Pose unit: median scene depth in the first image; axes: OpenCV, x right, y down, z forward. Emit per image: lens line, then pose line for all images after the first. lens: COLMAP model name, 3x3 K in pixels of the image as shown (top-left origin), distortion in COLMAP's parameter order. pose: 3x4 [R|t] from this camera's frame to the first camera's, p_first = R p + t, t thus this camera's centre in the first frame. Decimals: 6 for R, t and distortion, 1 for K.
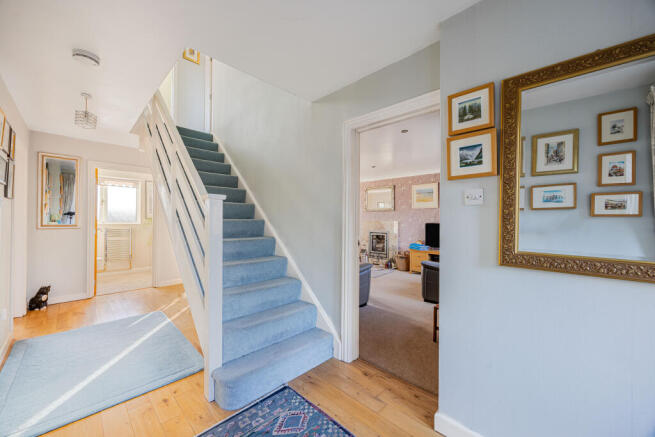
lens RADIAL K [[254.5, 0, 329.5], [0, 254.5, 218.4], [0, 0, 1]] dist [-0.002549, -0.000273]
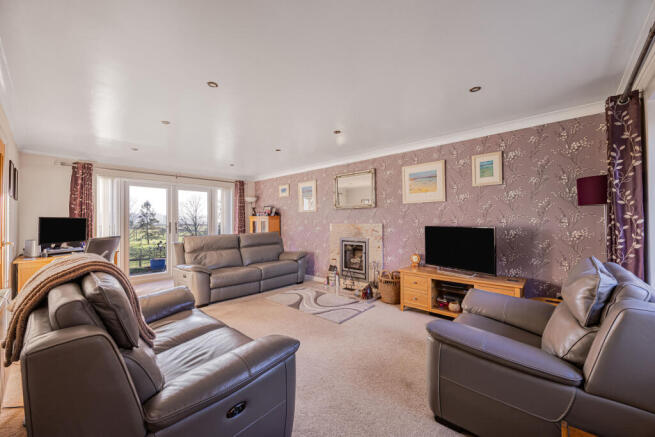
lens RADIAL K [[254.5, 0, 328.4], [0, 254.5, 218.9], [0, 0, 1]] dist [-0.002549, -0.000273]
pose [[0.999469, -0.010652, 0.030778, 0.112533], [0.010754, 0.999937, -0.003158, -0.000899], [-0.030743, 0.003487, 0.999521, 0.353496]]
